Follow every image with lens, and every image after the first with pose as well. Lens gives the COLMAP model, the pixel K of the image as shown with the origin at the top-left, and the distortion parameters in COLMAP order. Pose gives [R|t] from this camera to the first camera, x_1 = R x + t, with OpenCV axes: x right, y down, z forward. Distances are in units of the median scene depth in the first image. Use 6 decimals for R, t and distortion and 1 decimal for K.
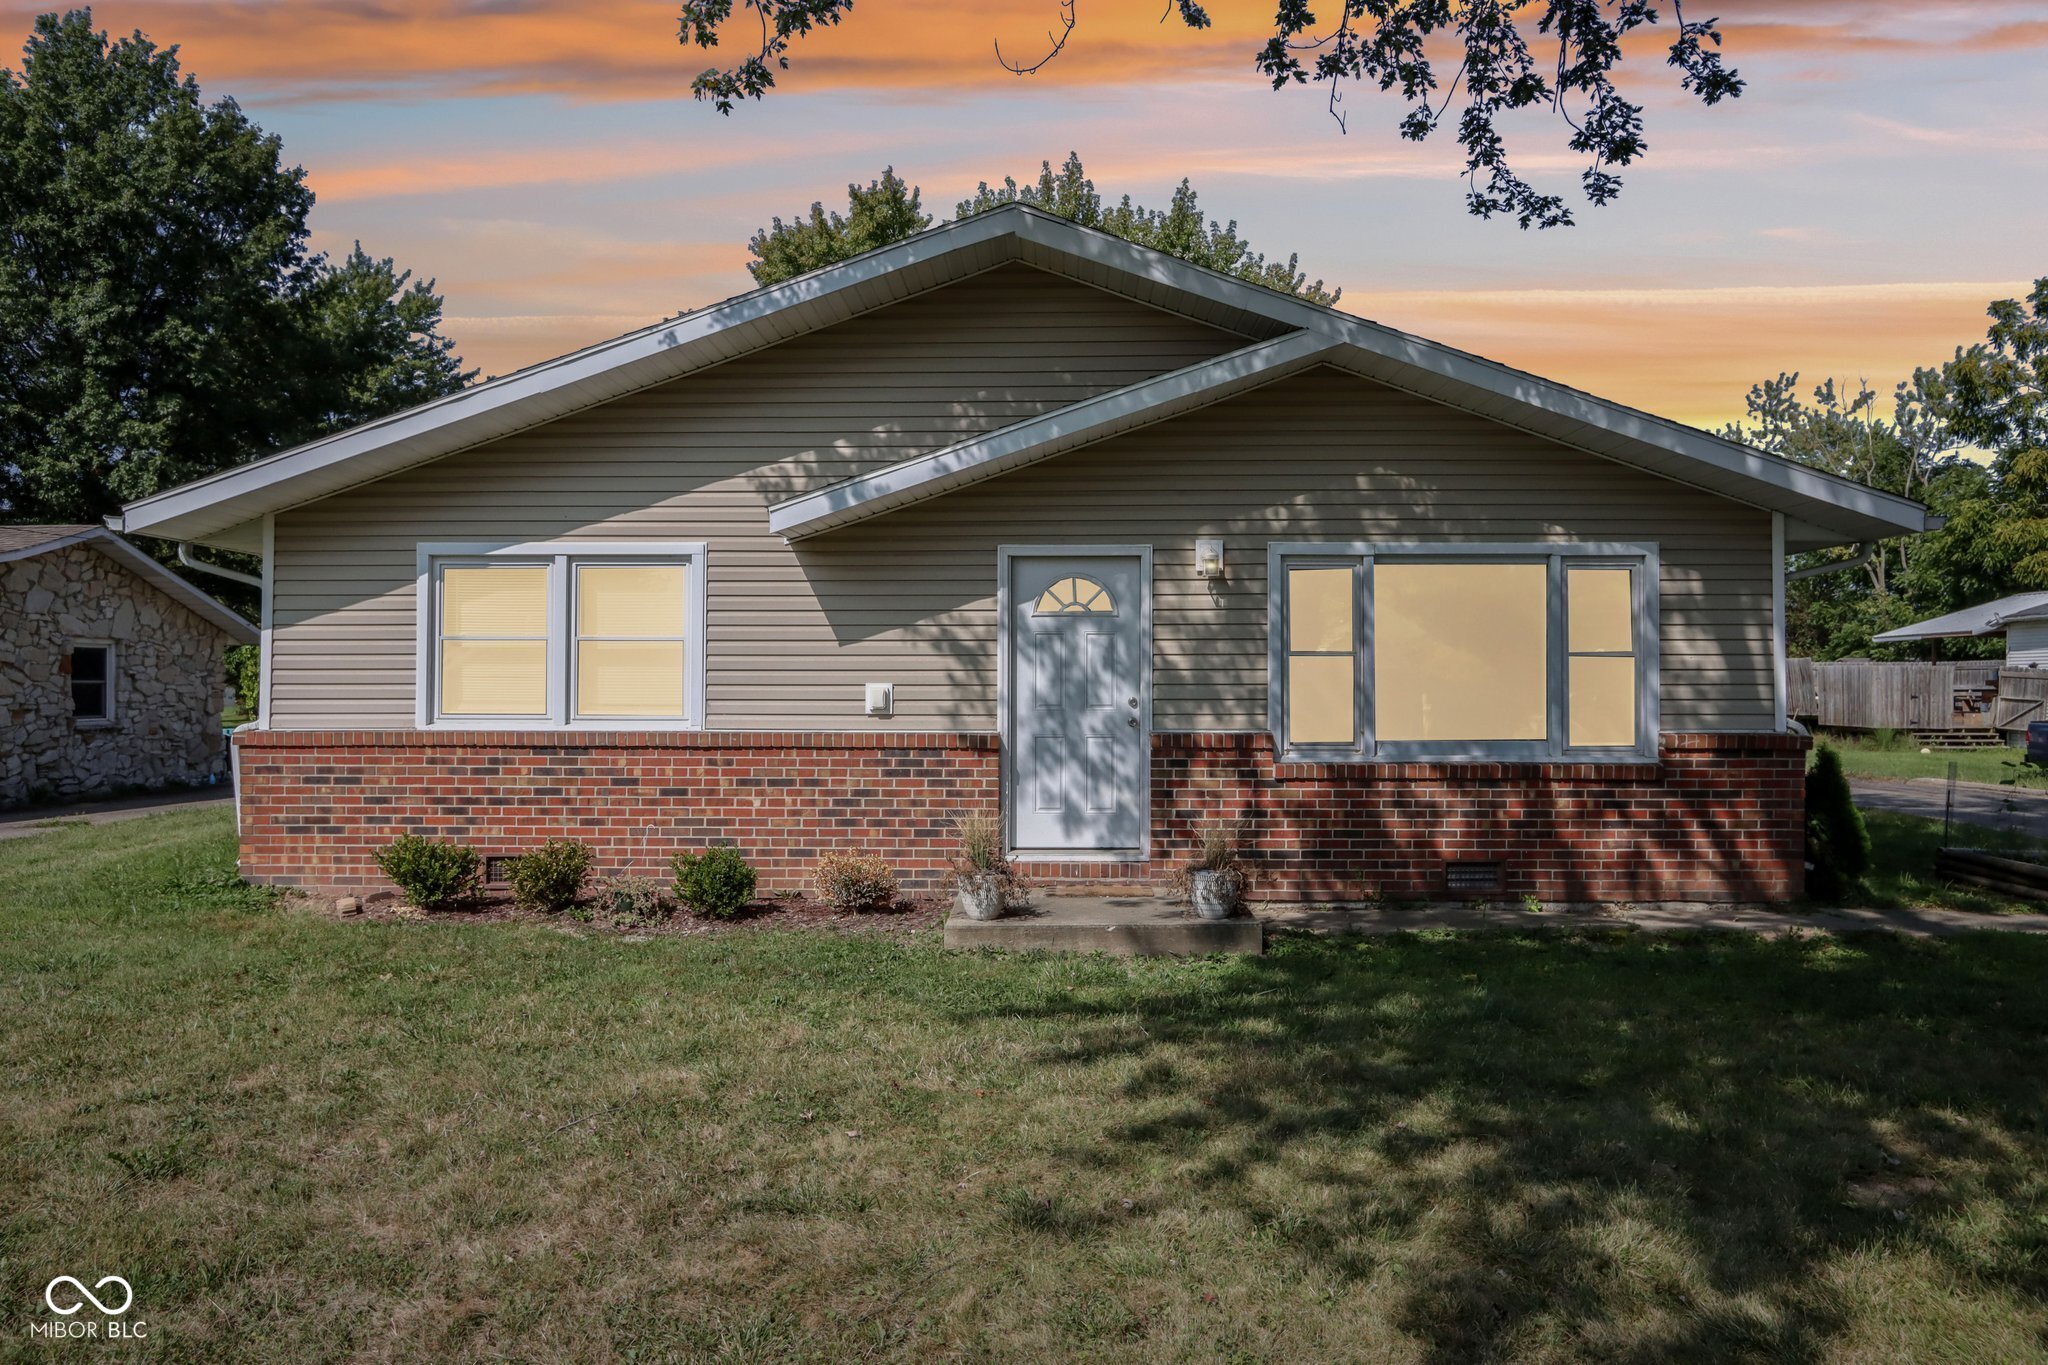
lens RADIAL K [[1333.3, 0, 1032.6], [0, 1333.3, 677.3], [0, 0, 1]] dist [-0.016617, 0.003973]
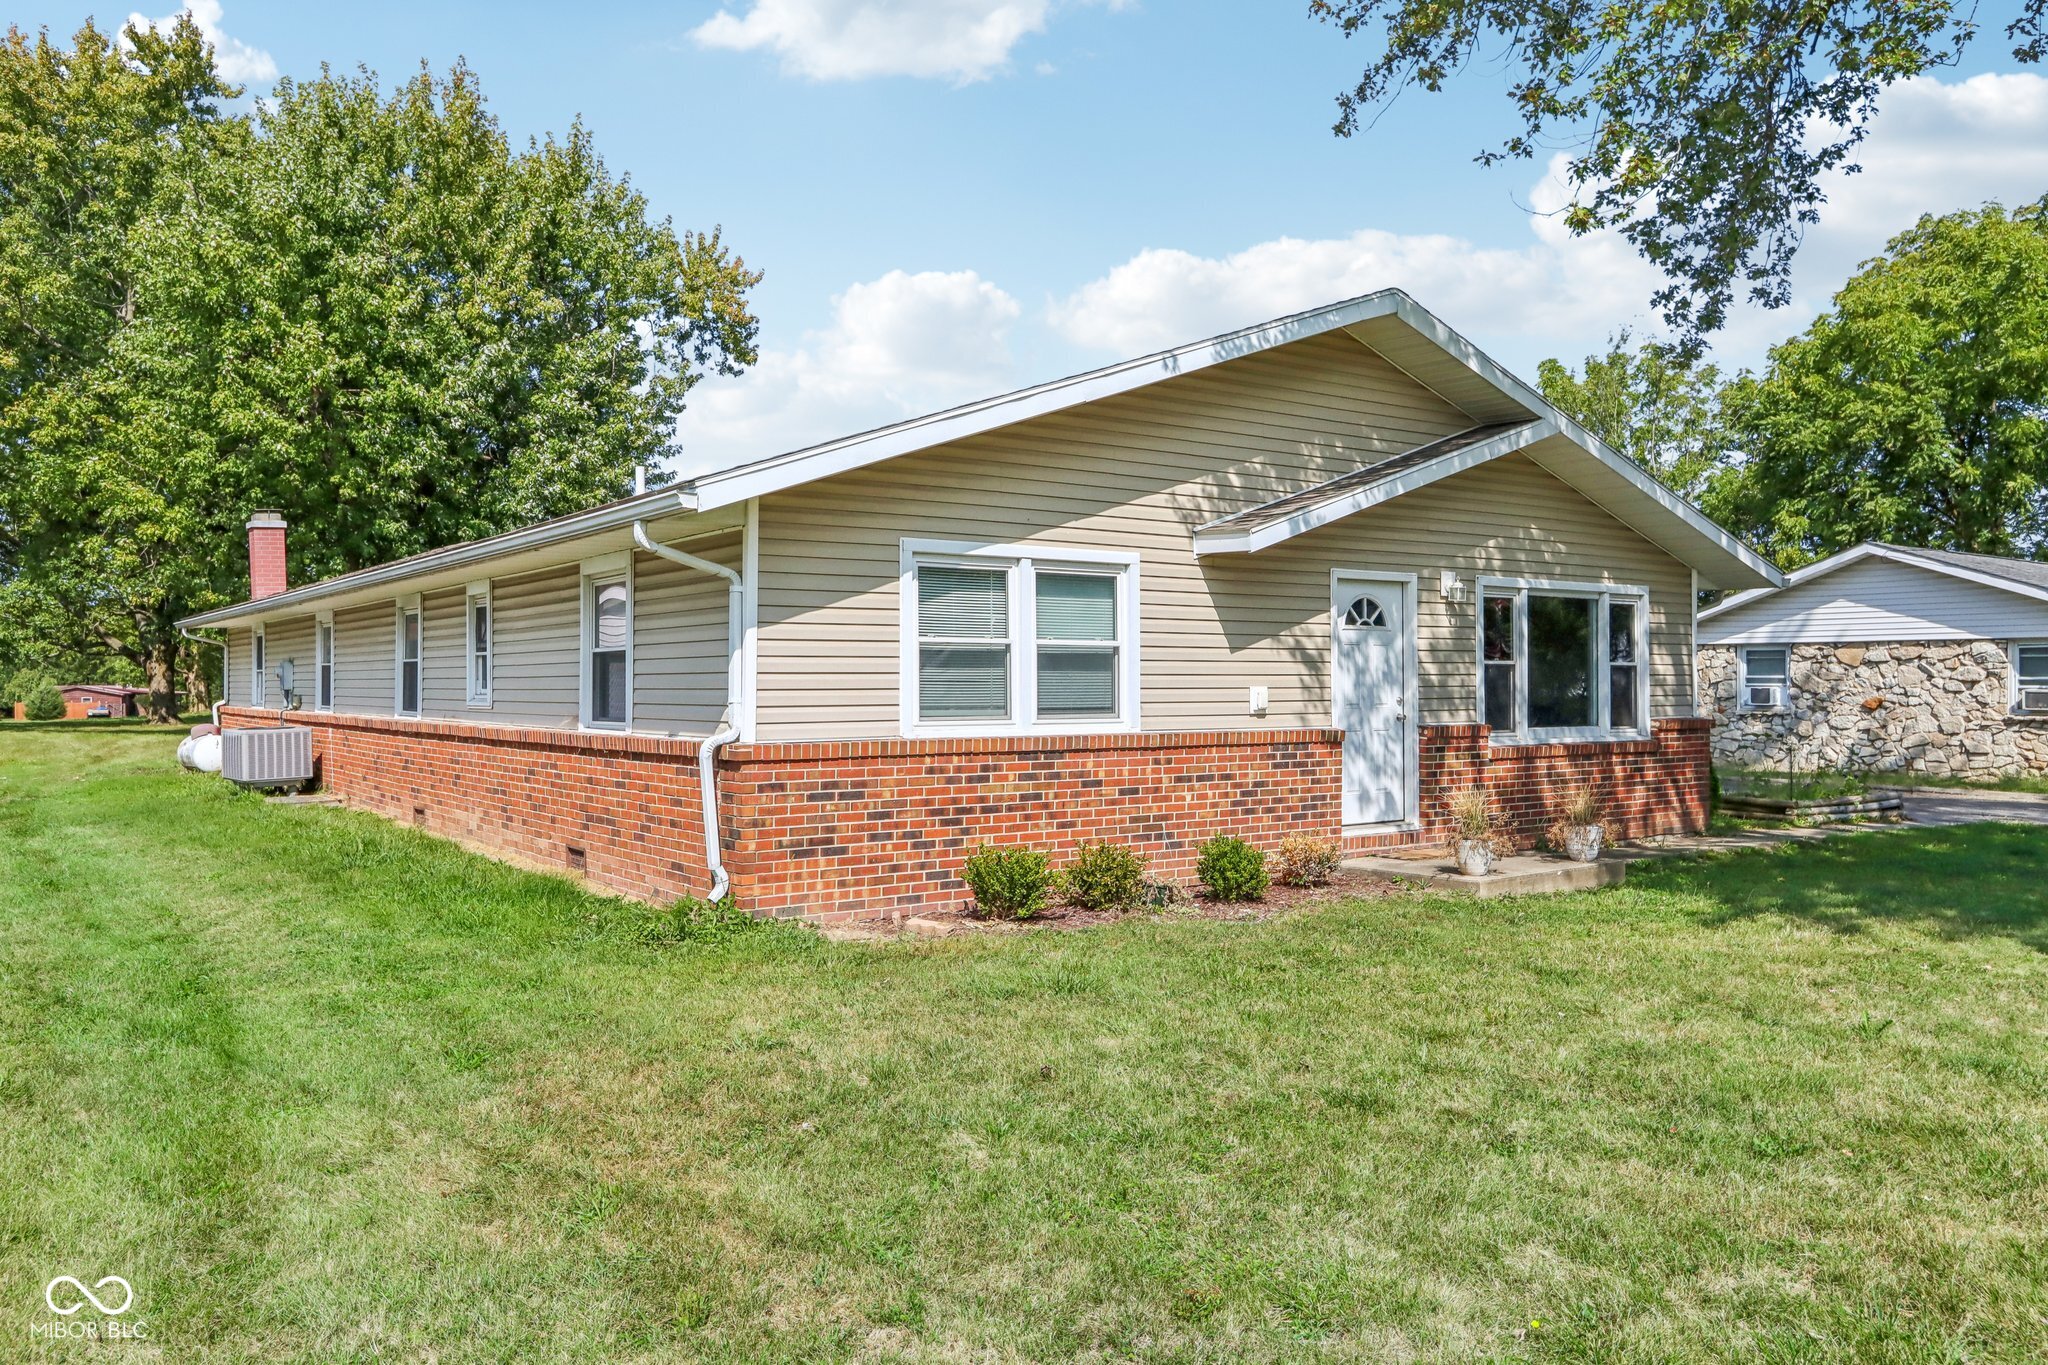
lens RADIAL K [[1530.1, 0, 1022.9], [0, 1530.1, 683.3], [0, 0, 1]] dist [-0.016787, 0.005996]
pose [[0.795340, -0.002057, 0.606160, -1.060582], [0.001433, 0.999998, 0.001512, -0.000658], [-0.606162, -0.000334, 0.795341, 0.094876]]
